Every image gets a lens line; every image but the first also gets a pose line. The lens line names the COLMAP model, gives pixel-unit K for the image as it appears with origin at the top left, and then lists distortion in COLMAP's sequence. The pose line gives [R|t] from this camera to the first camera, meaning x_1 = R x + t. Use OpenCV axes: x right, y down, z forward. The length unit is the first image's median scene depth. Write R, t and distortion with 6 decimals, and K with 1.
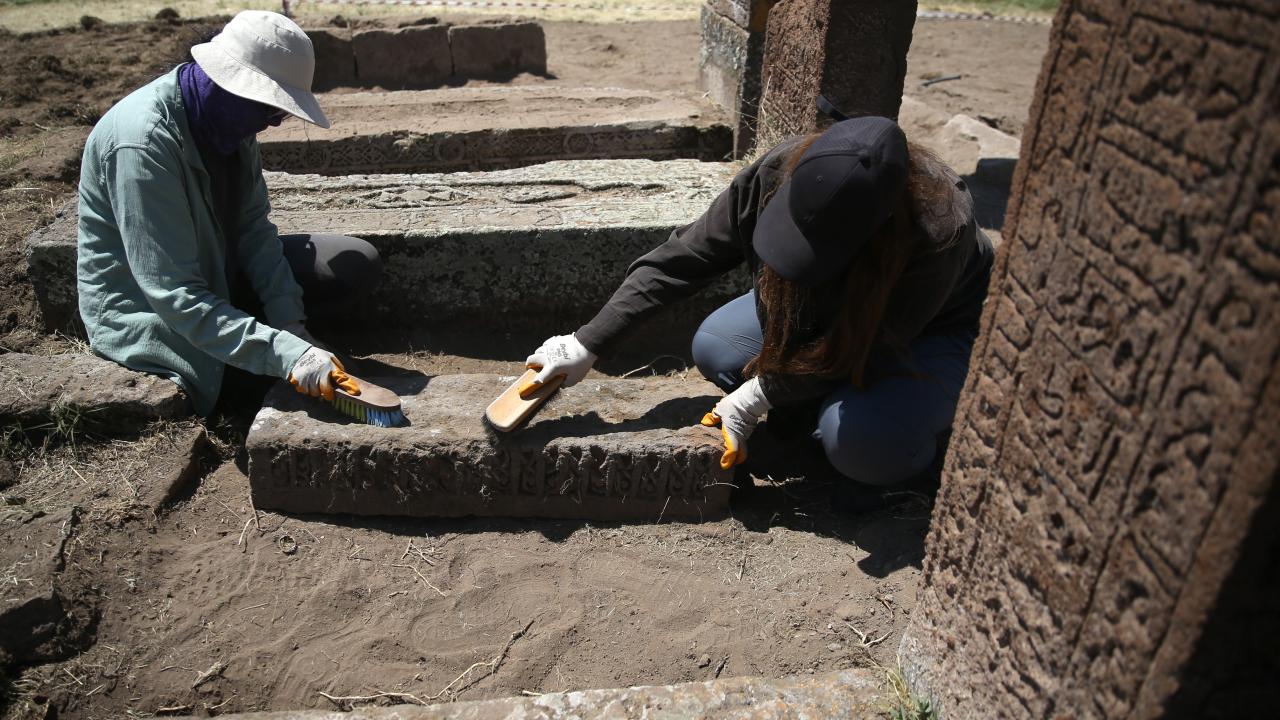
lens RADIAL K [[913.9, 0, 609.7], [0, 913.9, 345.1], [0, 0, 1]] dist [-0.107872, 0.080512]
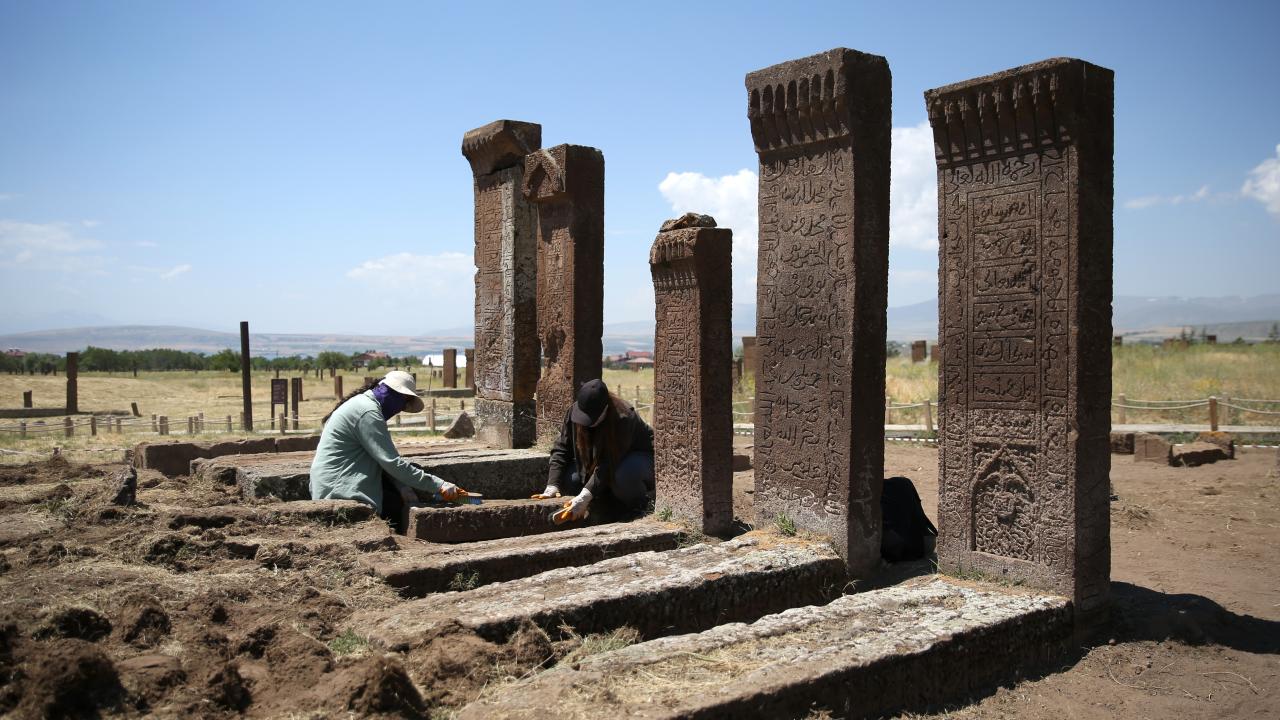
lens RADIAL K [[990.9, 0, 640.0], [0, 990.9, 360.0], [0, 0, 1]] dist [-0.063986, 0.005578]
pose [[0.895598, -0.028470, 0.443952, -2.082050], [0.235342, 0.877191, -0.418510, 2.073022], [-0.377515, 0.479298, 0.792310, -3.389990]]
